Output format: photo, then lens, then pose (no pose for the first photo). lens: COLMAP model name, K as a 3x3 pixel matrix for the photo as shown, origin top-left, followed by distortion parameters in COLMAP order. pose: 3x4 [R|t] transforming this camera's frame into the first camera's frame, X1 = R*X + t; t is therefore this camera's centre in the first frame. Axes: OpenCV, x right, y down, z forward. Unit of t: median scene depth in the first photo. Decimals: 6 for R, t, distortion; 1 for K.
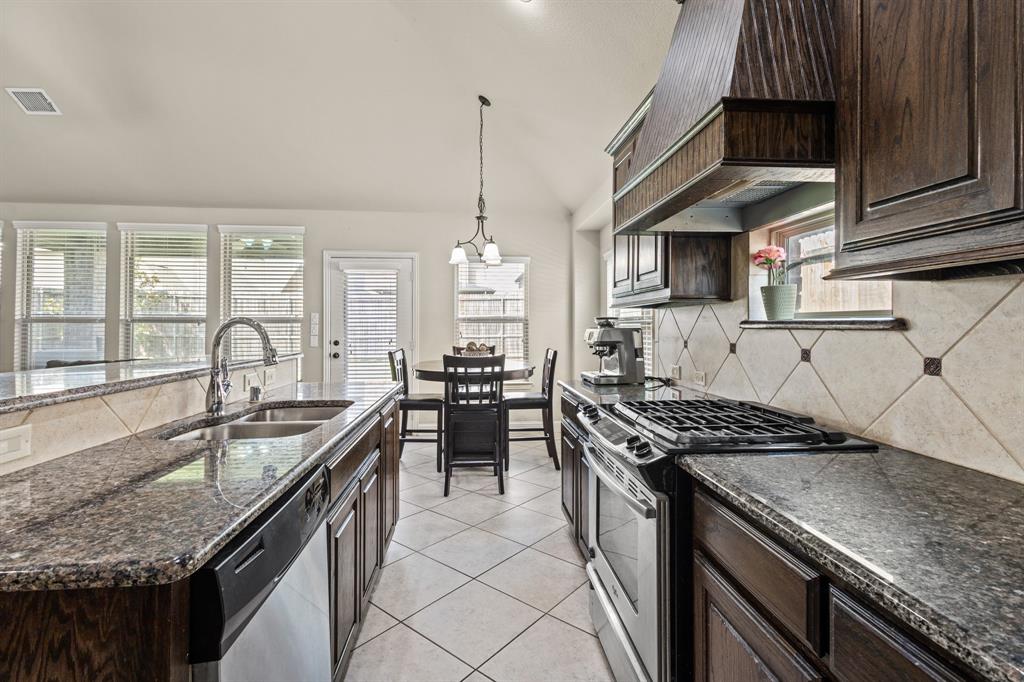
lens RADIAL K [[476.6, 0, 514.2], [0, 476.6, 320.2], [0, 0, 1]] dist [0.002165, 0.000605]
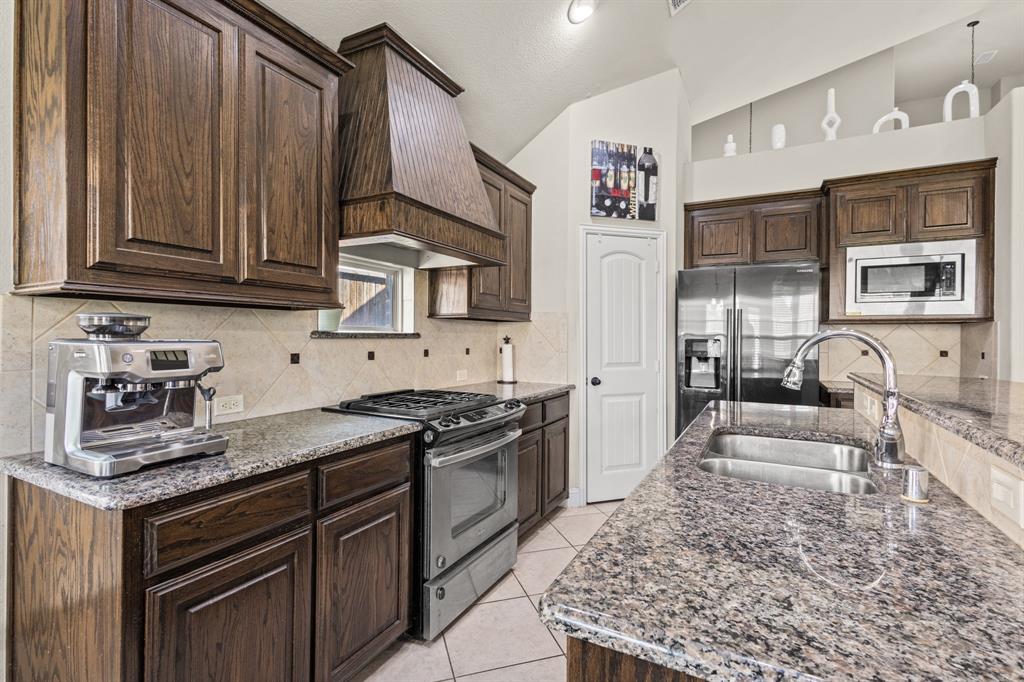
lens RADIAL K [[473.6, 0, 513.4], [0, 473.6, 333.9], [0, 0, 1]] dist [0.003276, -0.000267]
pose [[-0.836564, -0.004370, 0.547851, -0.227553], [-0.015245, 0.999767, -0.015305, 0.008547], [-0.547657, -0.021156, -0.836436, 0.797266]]
